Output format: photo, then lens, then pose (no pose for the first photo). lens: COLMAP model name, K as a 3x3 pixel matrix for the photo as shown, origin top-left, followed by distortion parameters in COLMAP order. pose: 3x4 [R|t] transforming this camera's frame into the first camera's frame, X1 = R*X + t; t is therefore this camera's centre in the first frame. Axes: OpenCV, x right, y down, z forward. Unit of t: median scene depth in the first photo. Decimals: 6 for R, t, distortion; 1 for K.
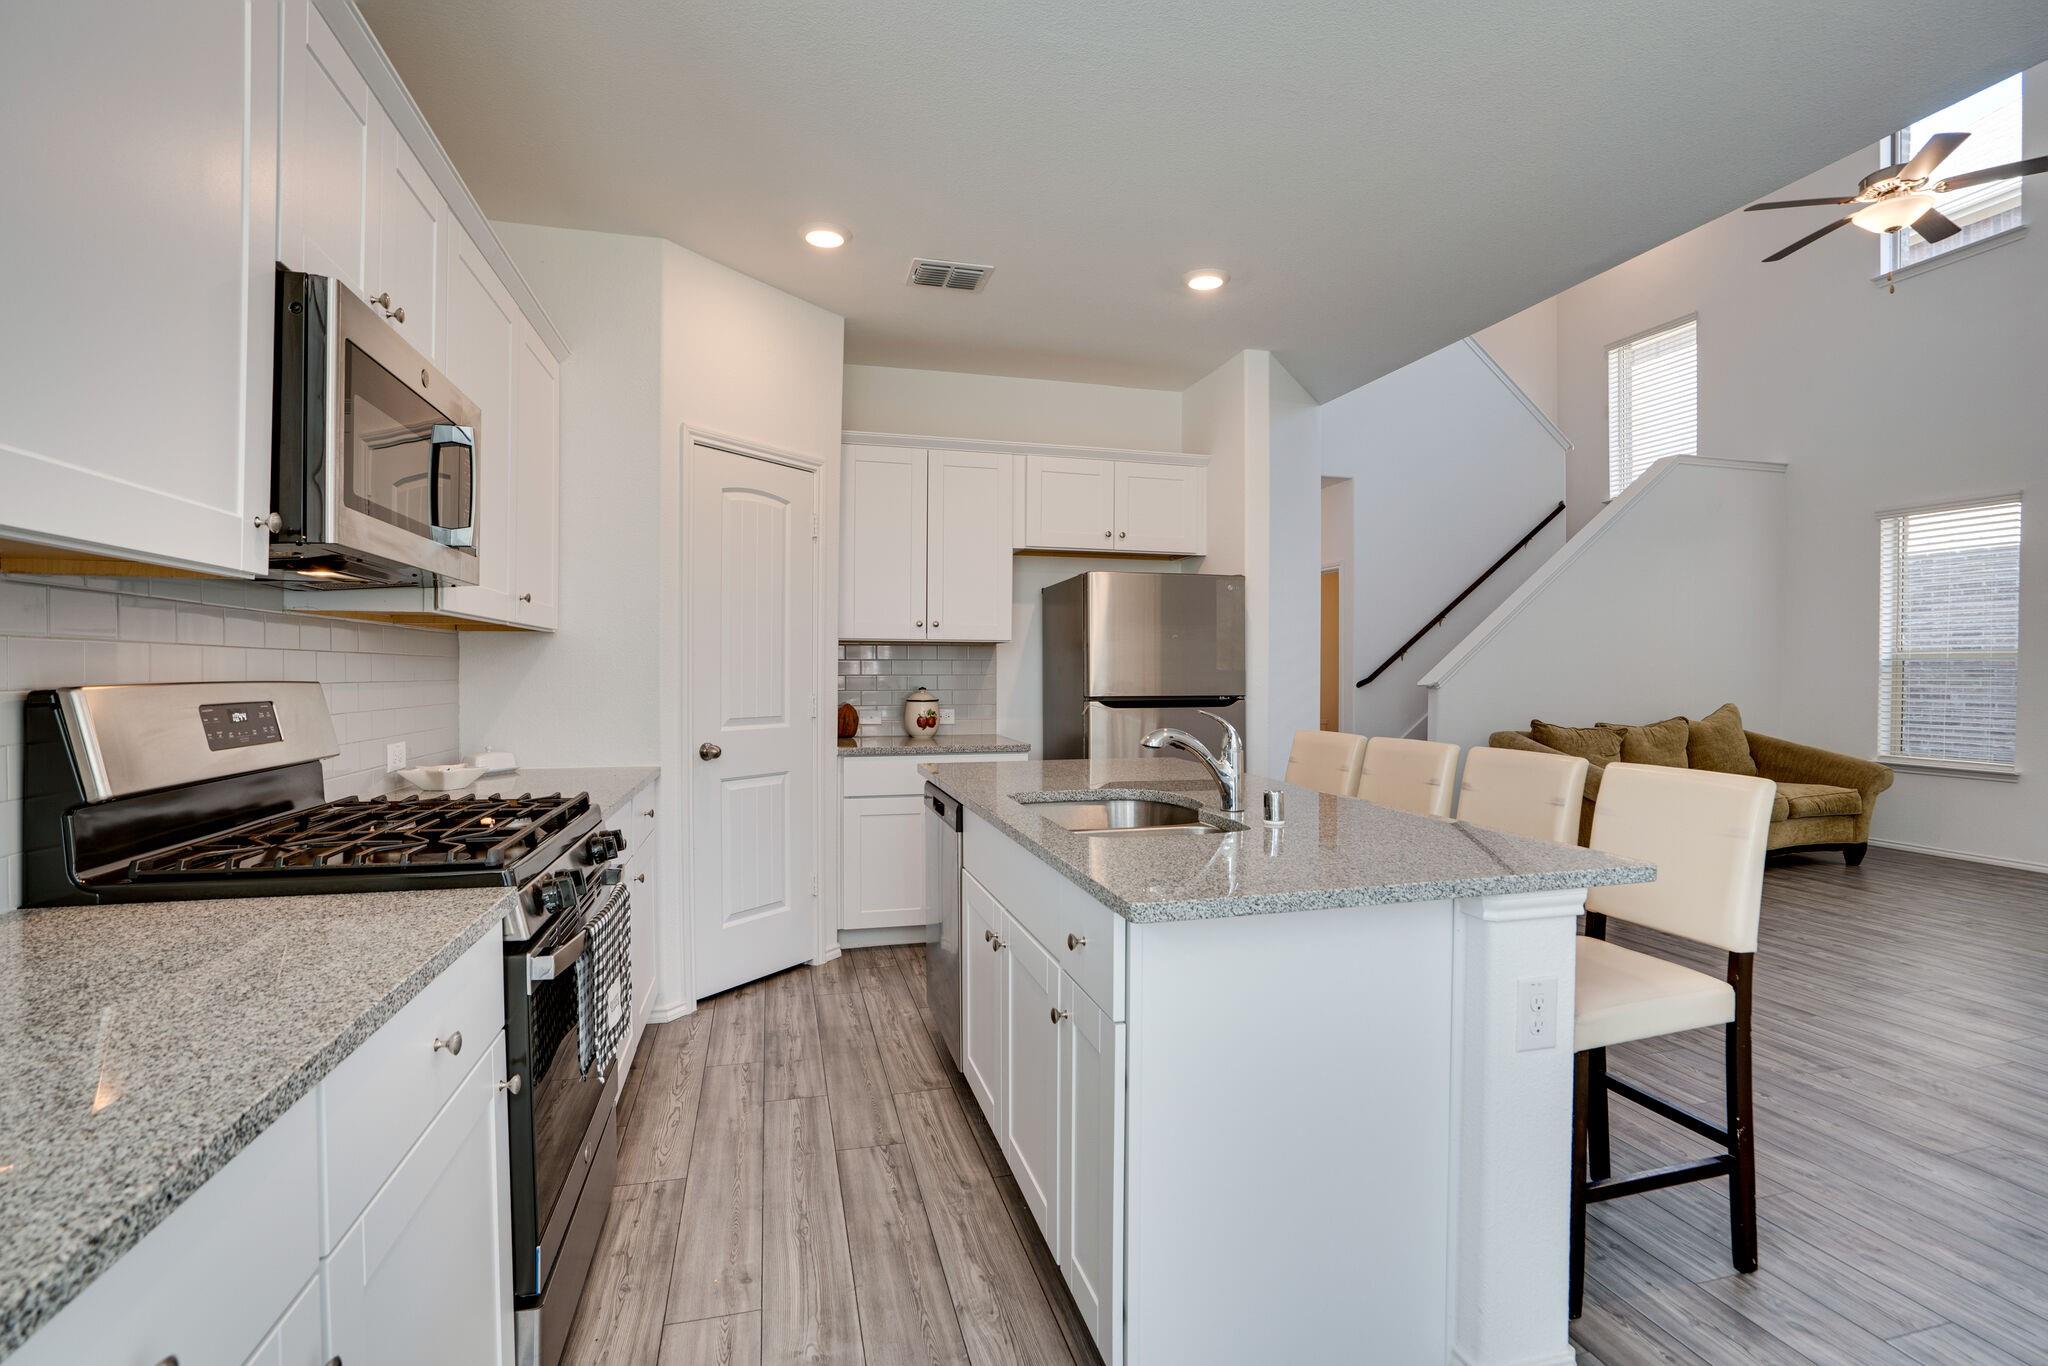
lens RADIAL K [[958.7, 0, 1039.7], [0, 958.7, 683.9], [0, 0, 1]] dist [-0.028188, 0.001807]
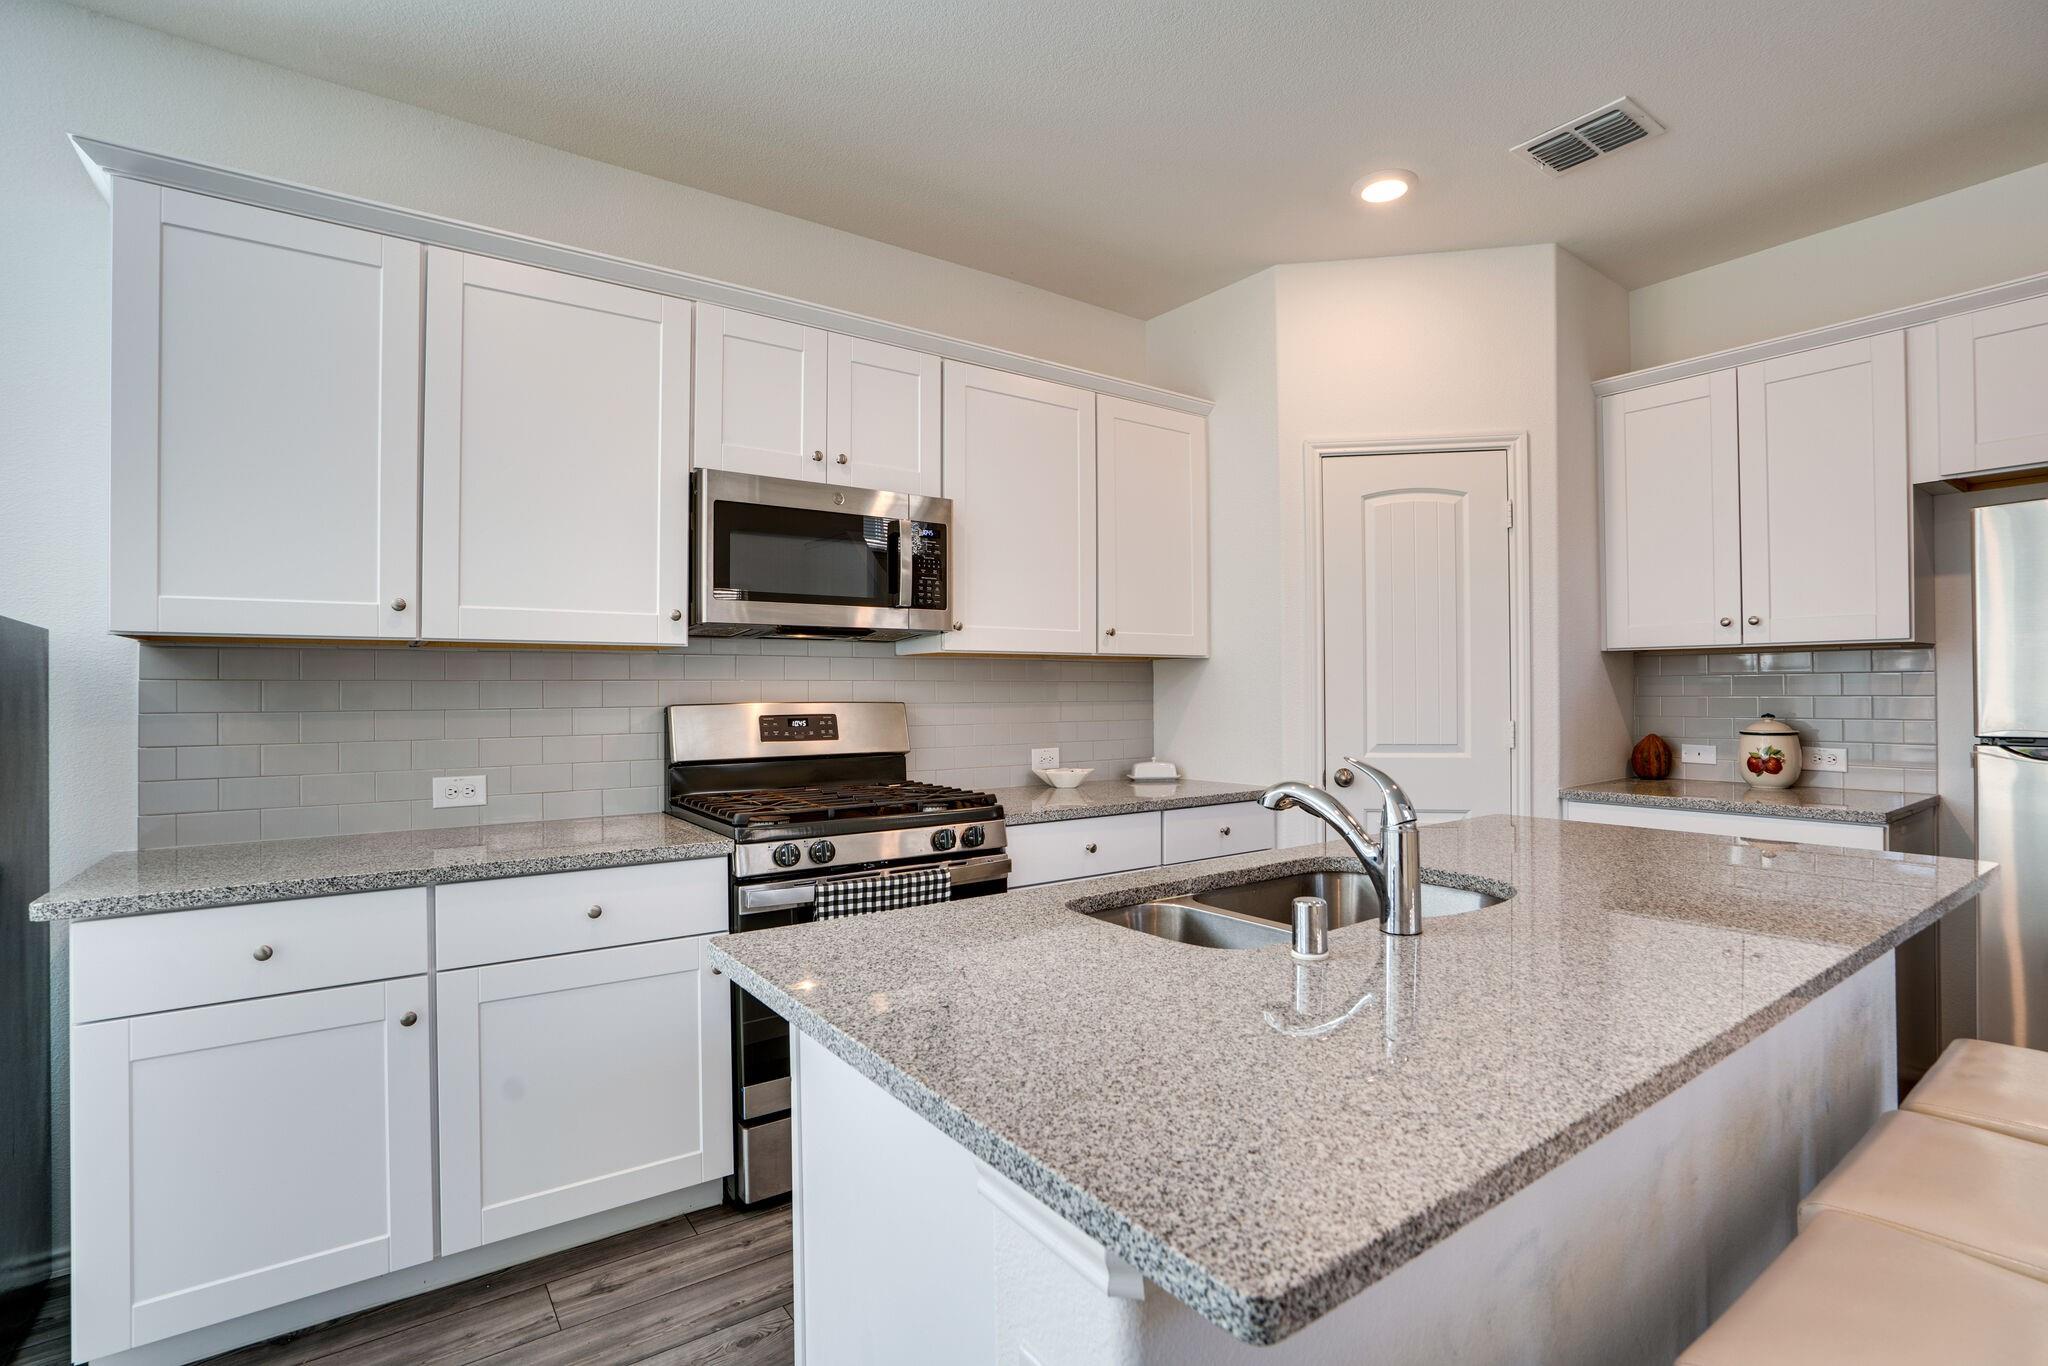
lens RADIAL K [[958.7, 0, 1036.3], [0, 958.7, 681.8], [0, 0, 1]] dist [-0.028188, 0.001807]
pose [[0.350101, -0.013580, -0.936613, 0.413207], [-0.006374, 0.999837, -0.016880, -0.006031], [0.936690, 0.011880, 0.349958, 0.366078]]
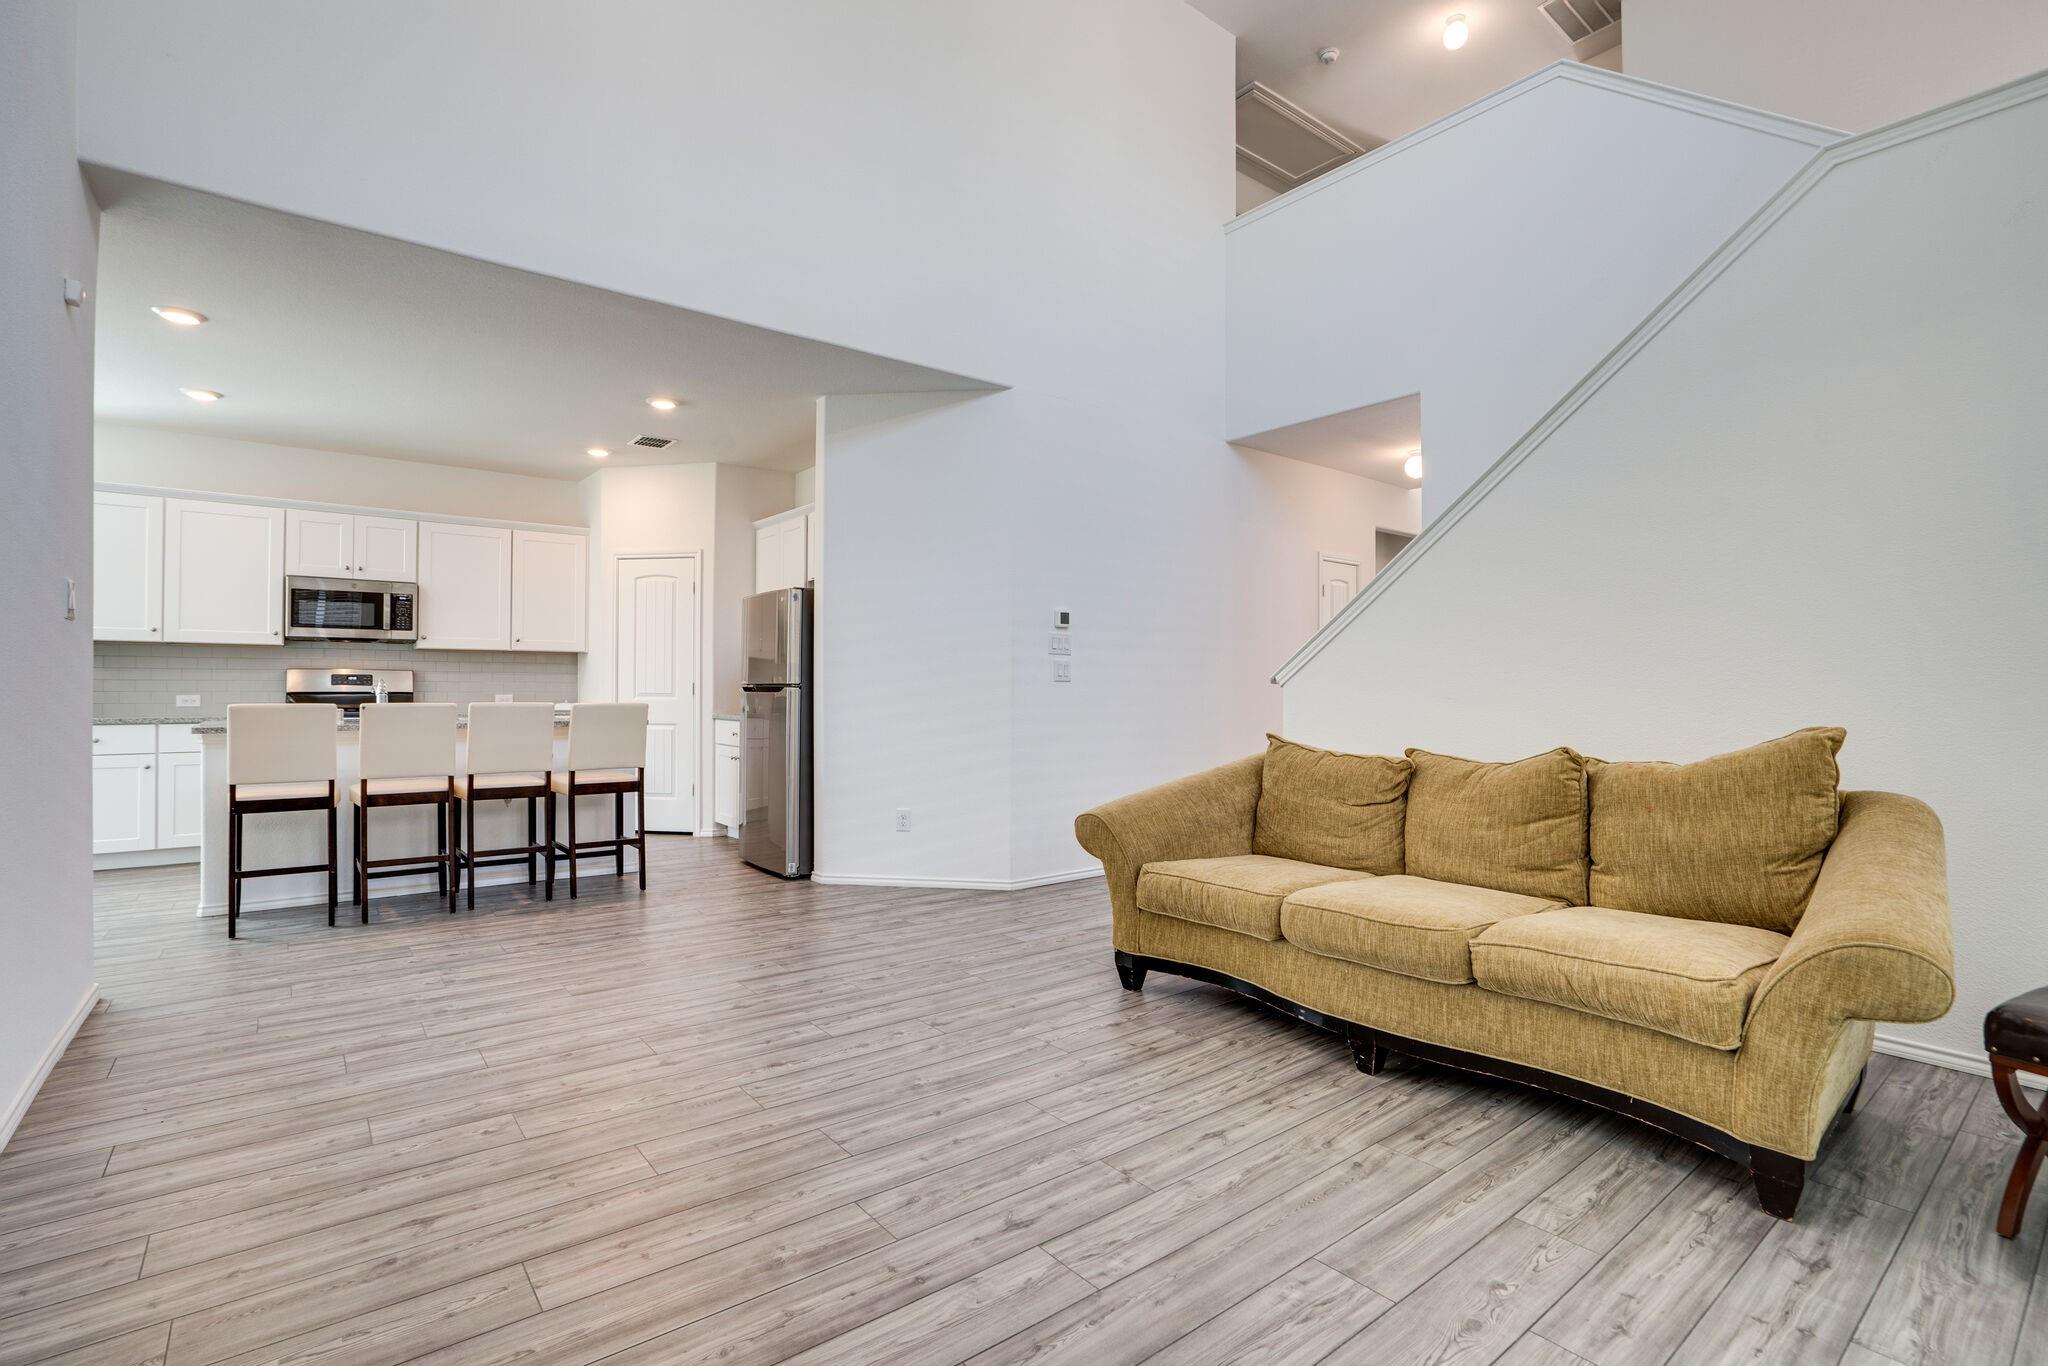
lens RADIAL K [[958.7, 0, 1021.0], [0, 958.7, 679.8], [0, 0, 1]] dist [-0.028188, 0.001807]
pose [[0.372736, -0.006090, -0.927917, 1.762130], [-0.017344, 0.999758, -0.013528, 0.020984], [0.927775, 0.021136, 0.372540, 0.976623]]
